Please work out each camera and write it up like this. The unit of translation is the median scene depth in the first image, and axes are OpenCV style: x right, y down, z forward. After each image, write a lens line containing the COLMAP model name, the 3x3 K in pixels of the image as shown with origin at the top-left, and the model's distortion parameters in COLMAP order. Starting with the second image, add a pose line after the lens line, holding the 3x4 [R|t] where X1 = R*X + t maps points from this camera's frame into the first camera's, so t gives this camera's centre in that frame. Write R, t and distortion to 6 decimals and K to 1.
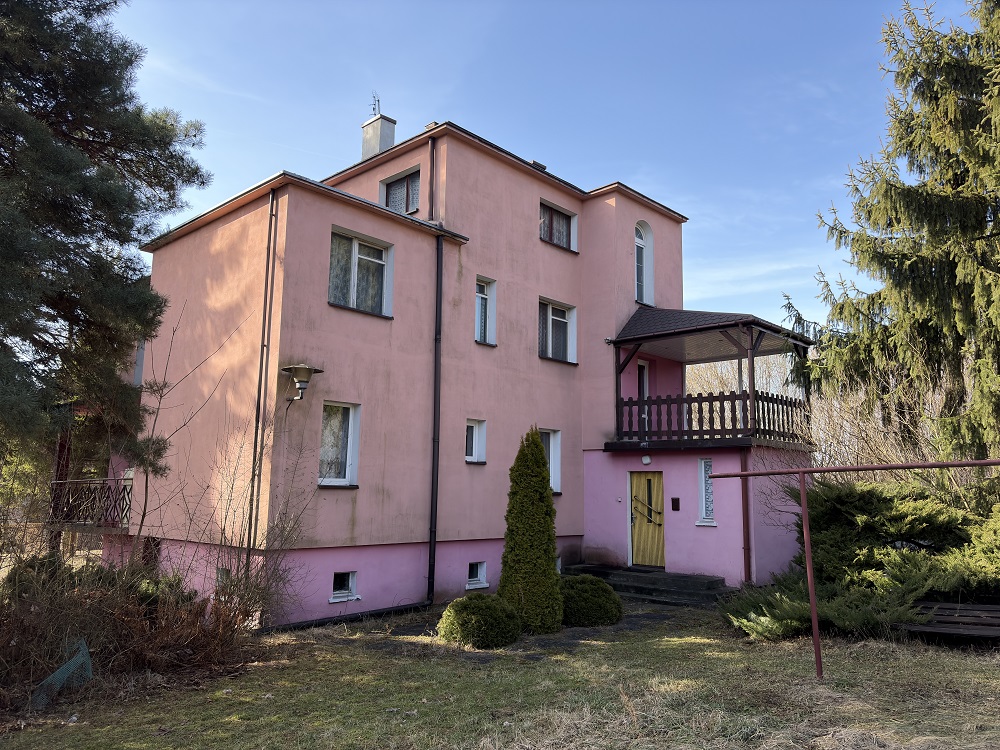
lens RADIAL K [[759.9, 0, 500.0], [0, 759.9, 375.0], [0, 0, 1]] dist [0.153151, -0.297573]
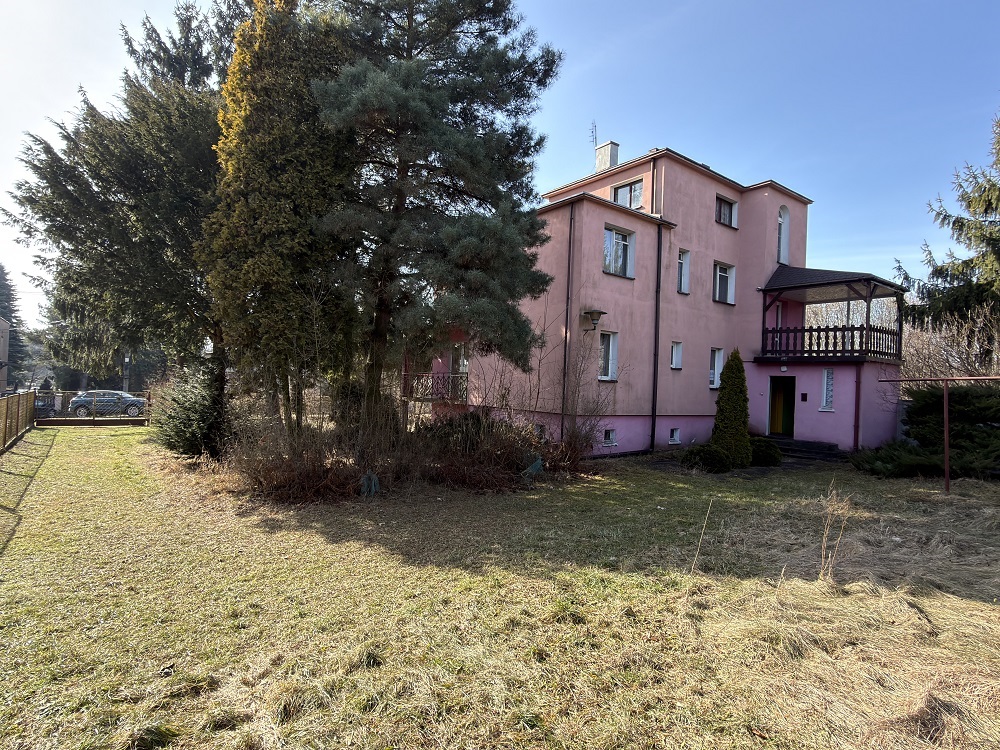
lens RADIAL K [[550.0, 0, 500.0], [0, 550.0, 375.0], [0, 0, 1]] dist [0.001959, 0.002456]
pose [[0.985216, 0.024437, -0.169563, -0.196240], [-0.001425, 0.990909, 0.134530, -0.026089], [0.171309, -0.132299, 0.976294, -0.191598]]
